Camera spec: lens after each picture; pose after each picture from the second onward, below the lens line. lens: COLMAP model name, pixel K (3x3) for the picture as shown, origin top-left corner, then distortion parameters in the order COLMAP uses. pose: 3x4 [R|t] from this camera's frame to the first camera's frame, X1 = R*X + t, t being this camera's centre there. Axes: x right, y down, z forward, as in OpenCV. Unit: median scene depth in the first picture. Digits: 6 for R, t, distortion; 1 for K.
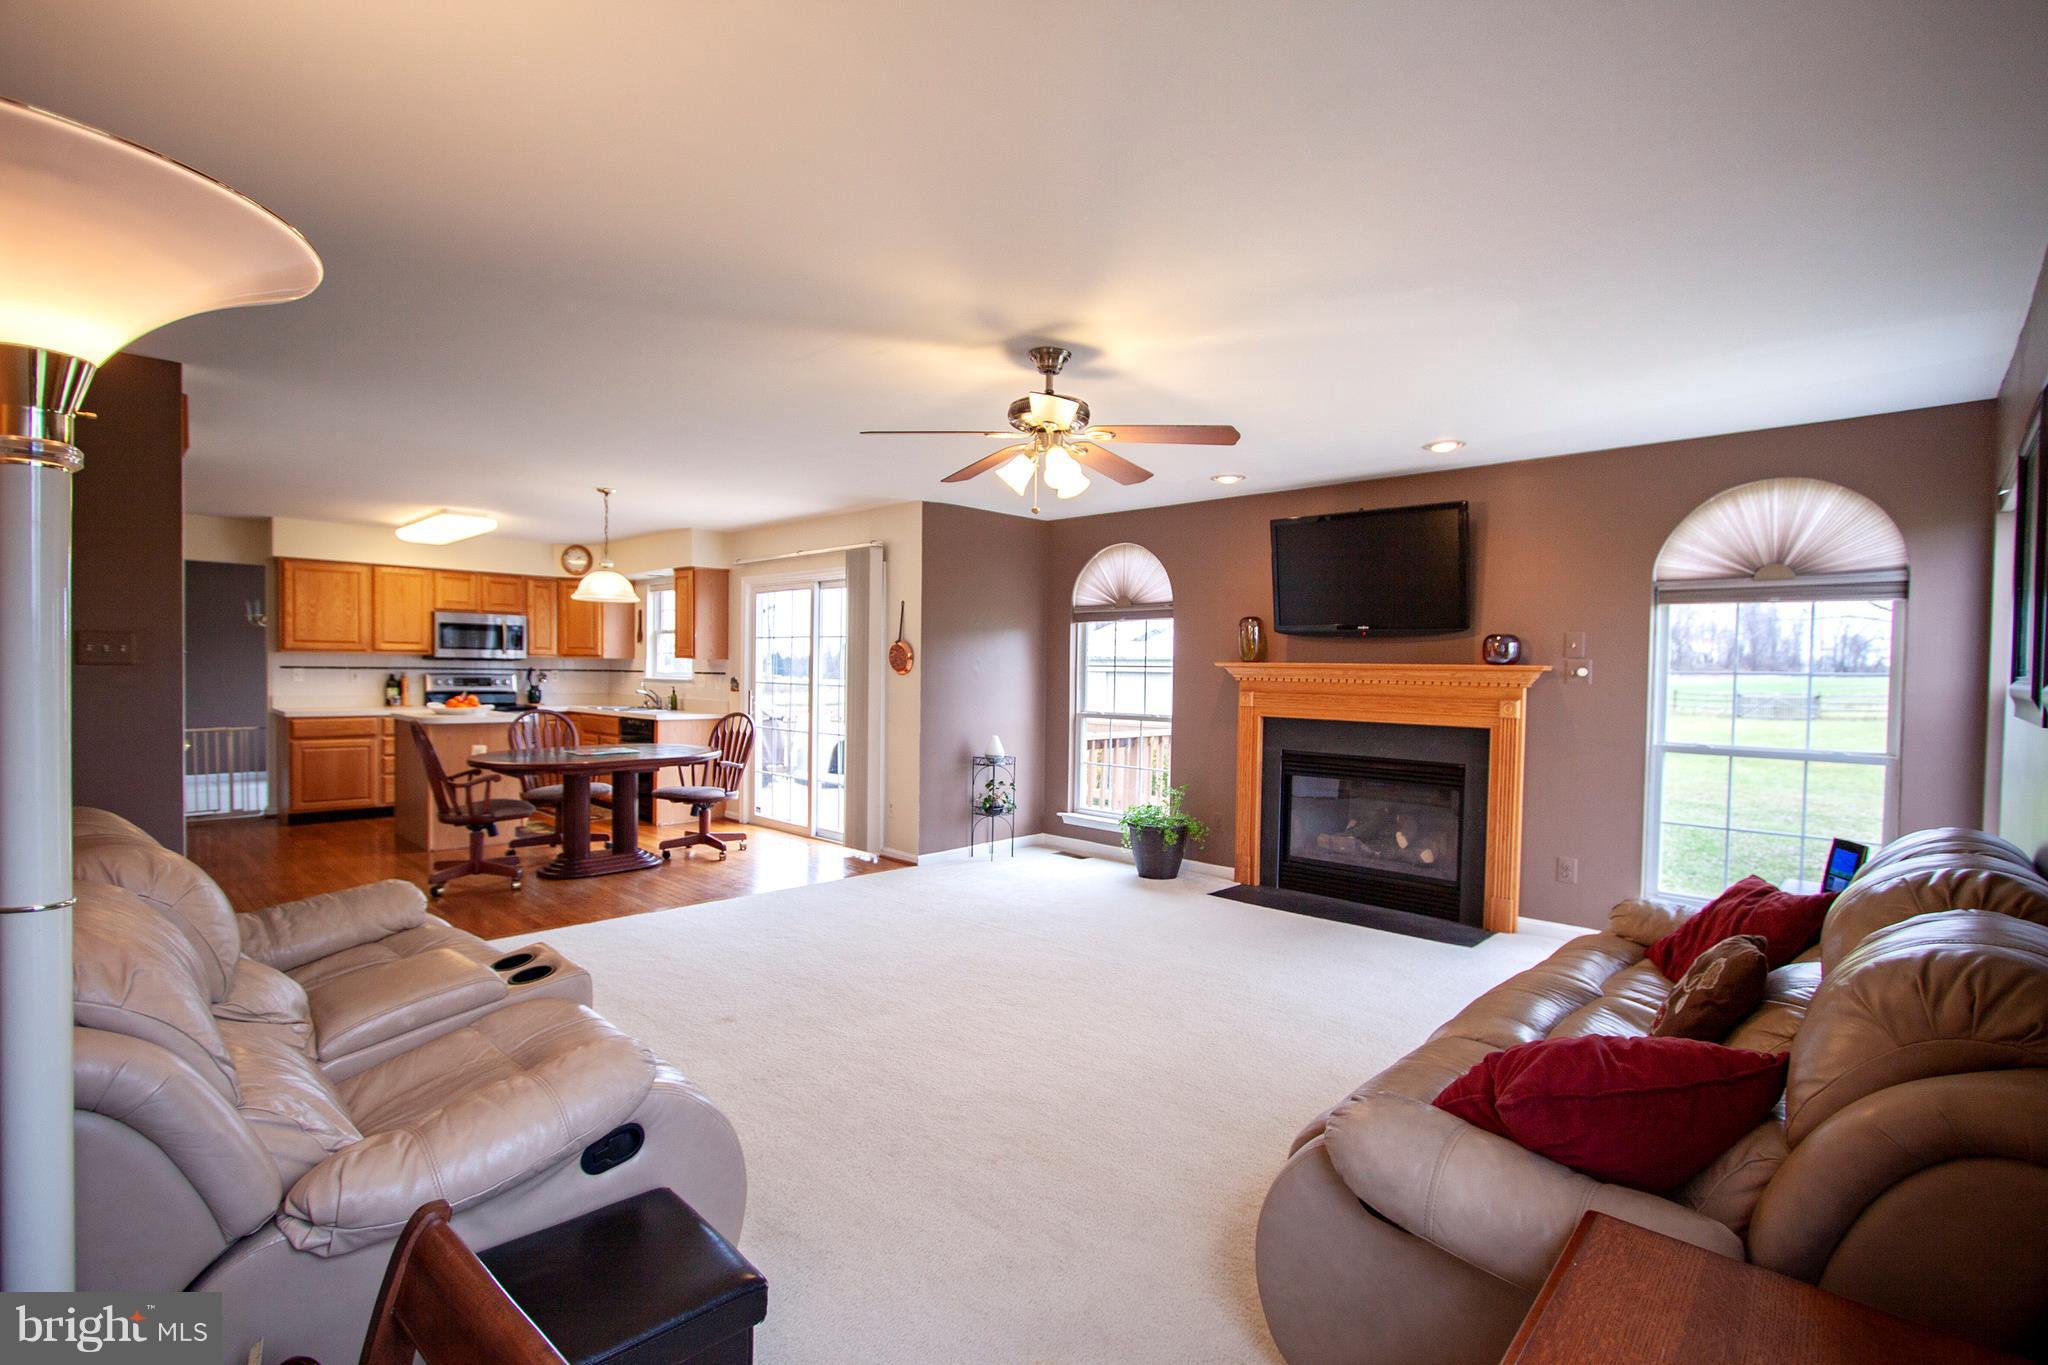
lens RADIAL K [[946.0, 0, 1033.1], [0, 946.0, 698.8], [0, 0, 1]] dist [-0.013698, 0.000504]
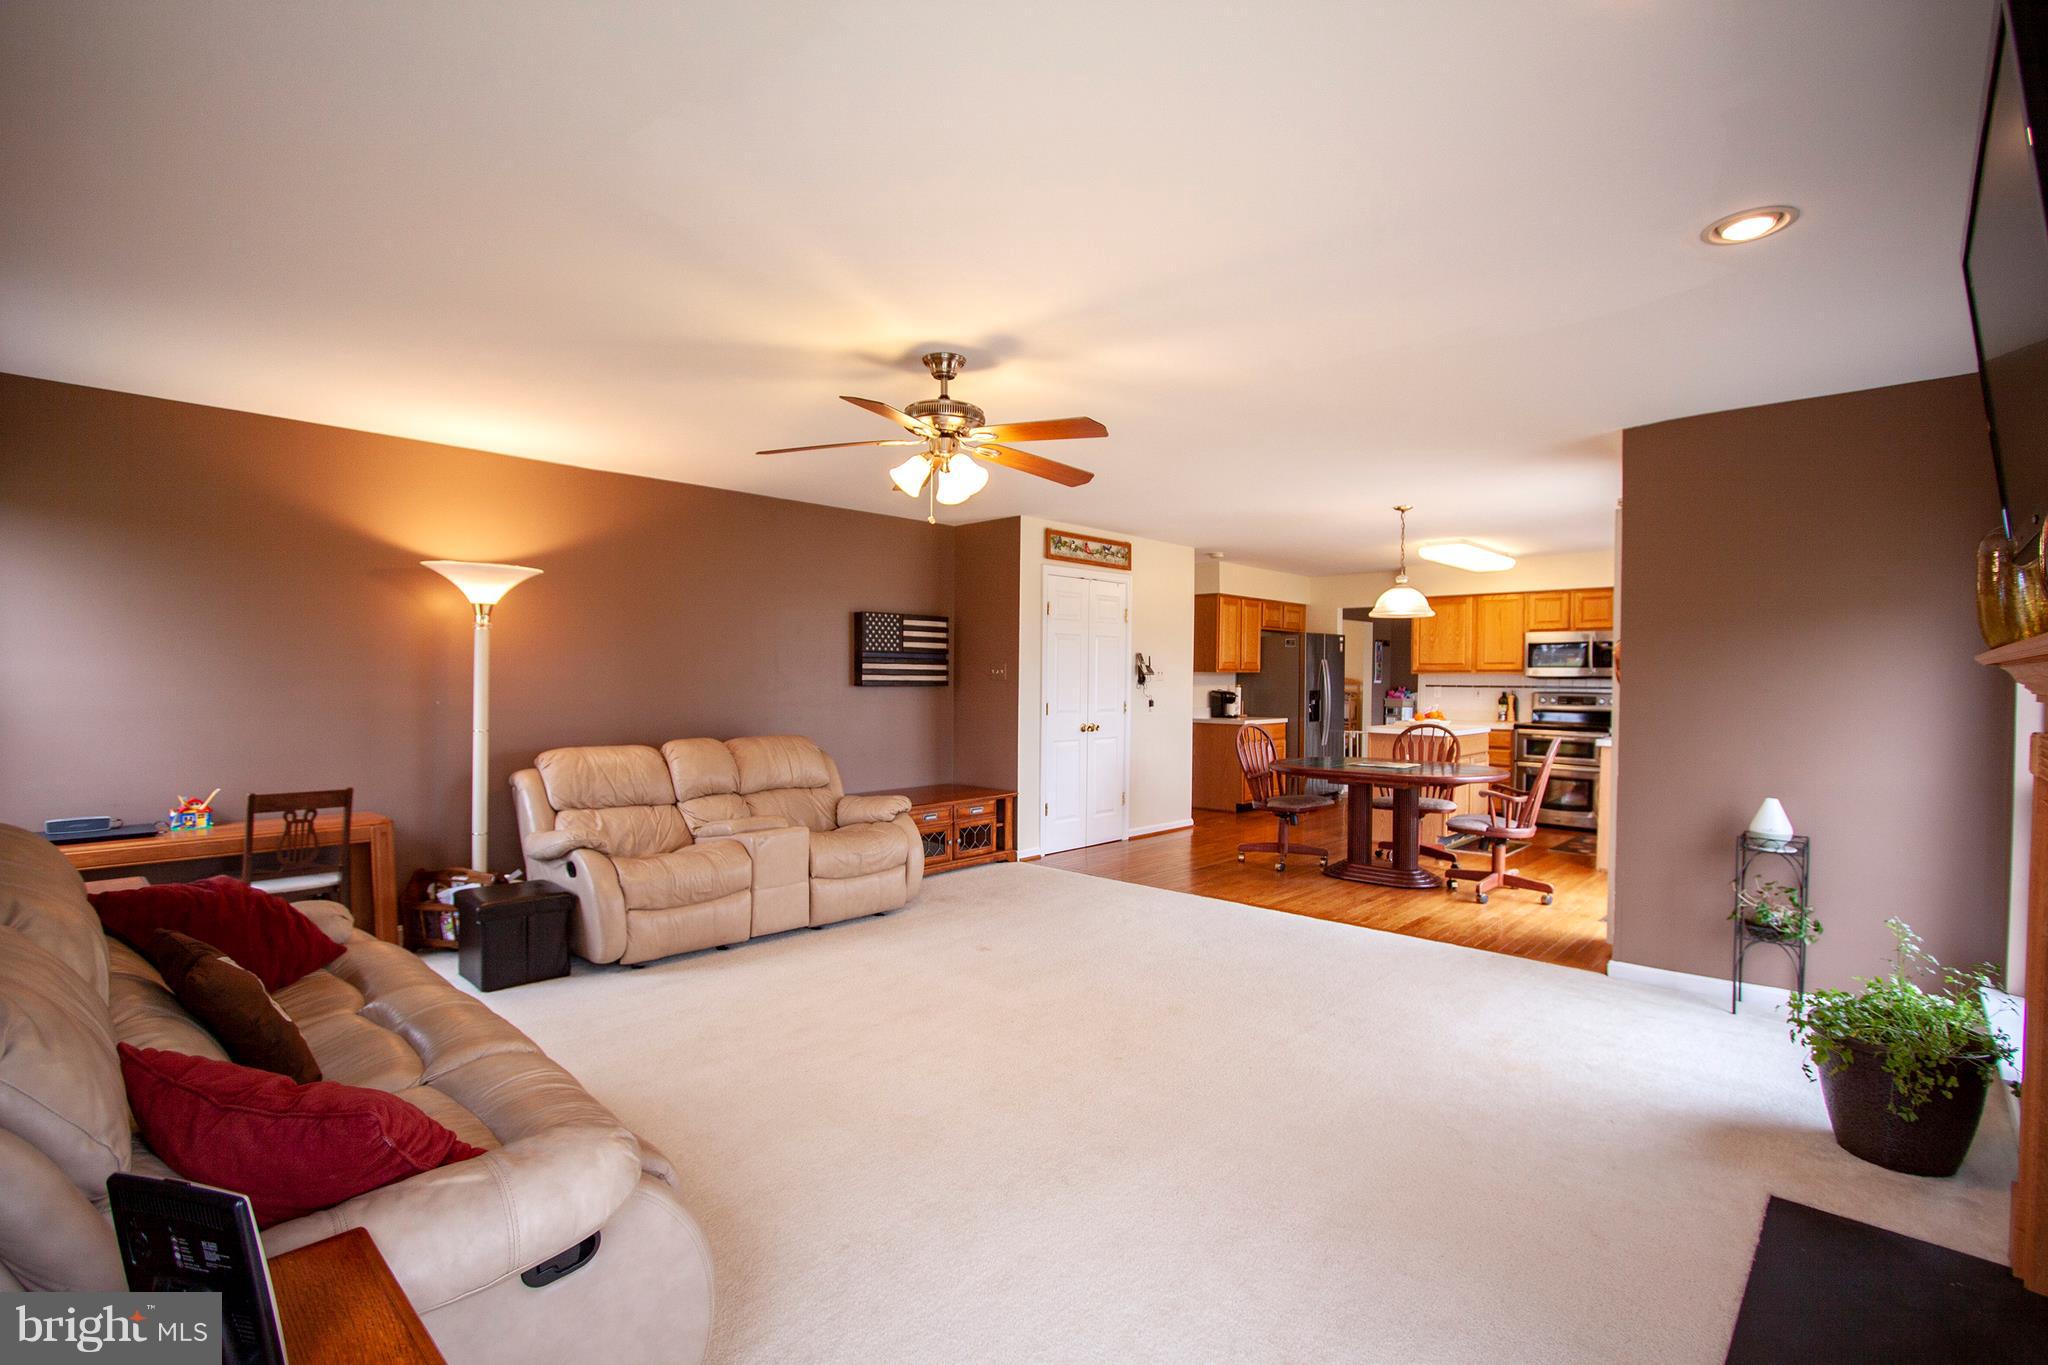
lens RADIAL K [[946.0, 0, 1033.1], [0, 946.0, 698.8], [0, 0, 1]] dist [-0.013698, 0.000504]
pose [[0.012576, 0.009010, -0.999880, 0.427397], [-0.038154, 0.999236, 0.008524, -0.007183], [0.999193, 0.038042, 0.012910, 0.457571]]
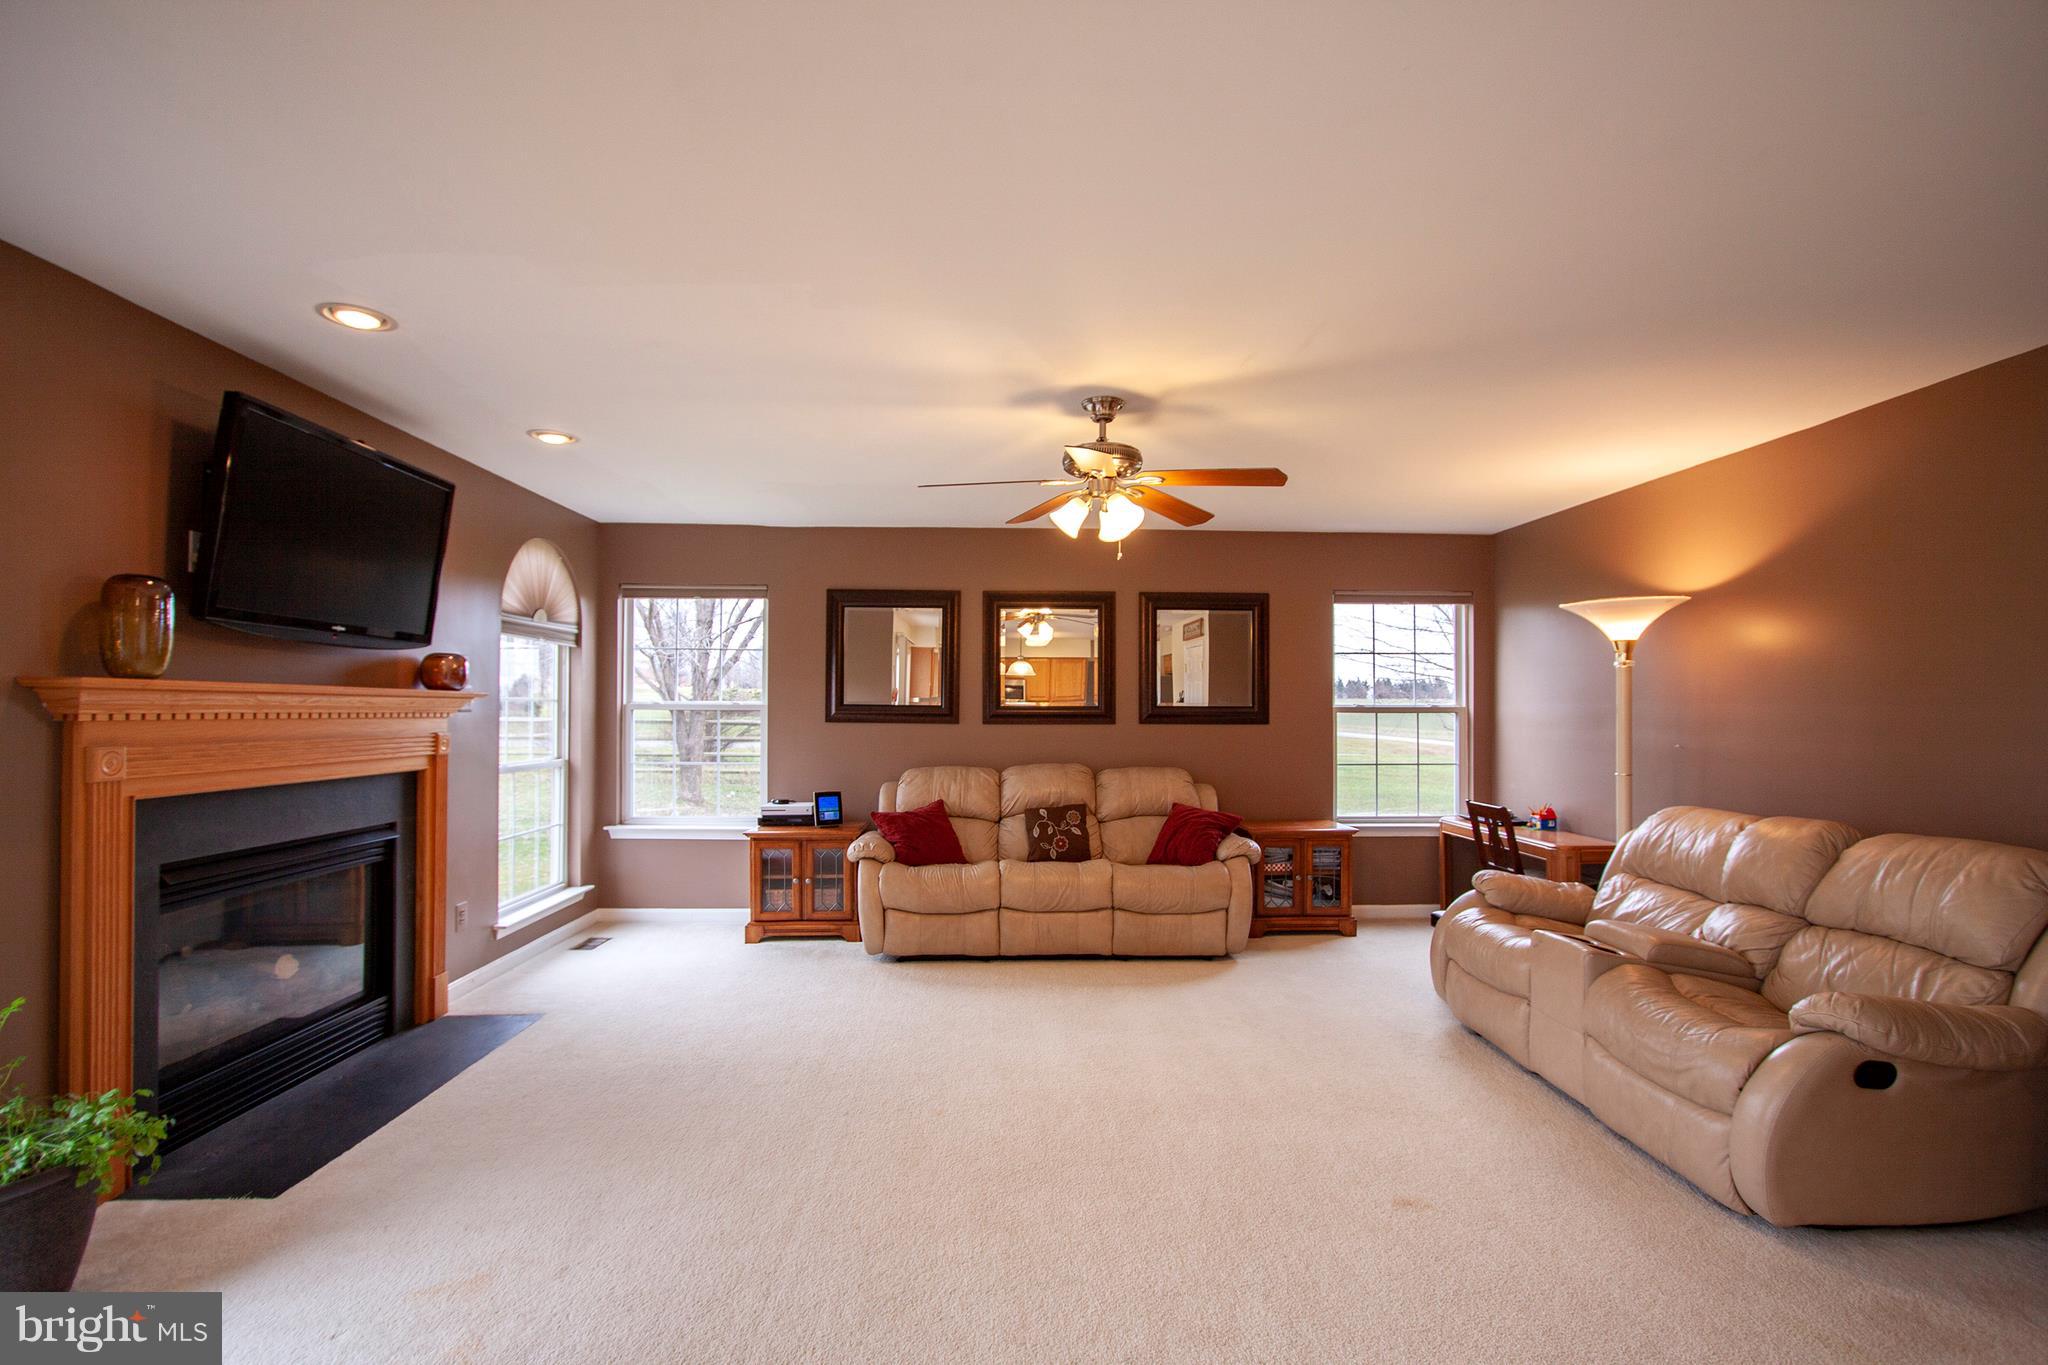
lens RADIAL K [[946.0, 0, 1033.1], [0, 946.0, 698.8], [0, 0, 1]] dist [-0.013698, 0.000504]
pose [[-0.721019, -0.011230, 0.692825, -0.270073], [0.005480, 0.999745, 0.021909, -0.027028], [-0.692894, 0.019593, -0.720773, 0.753288]]
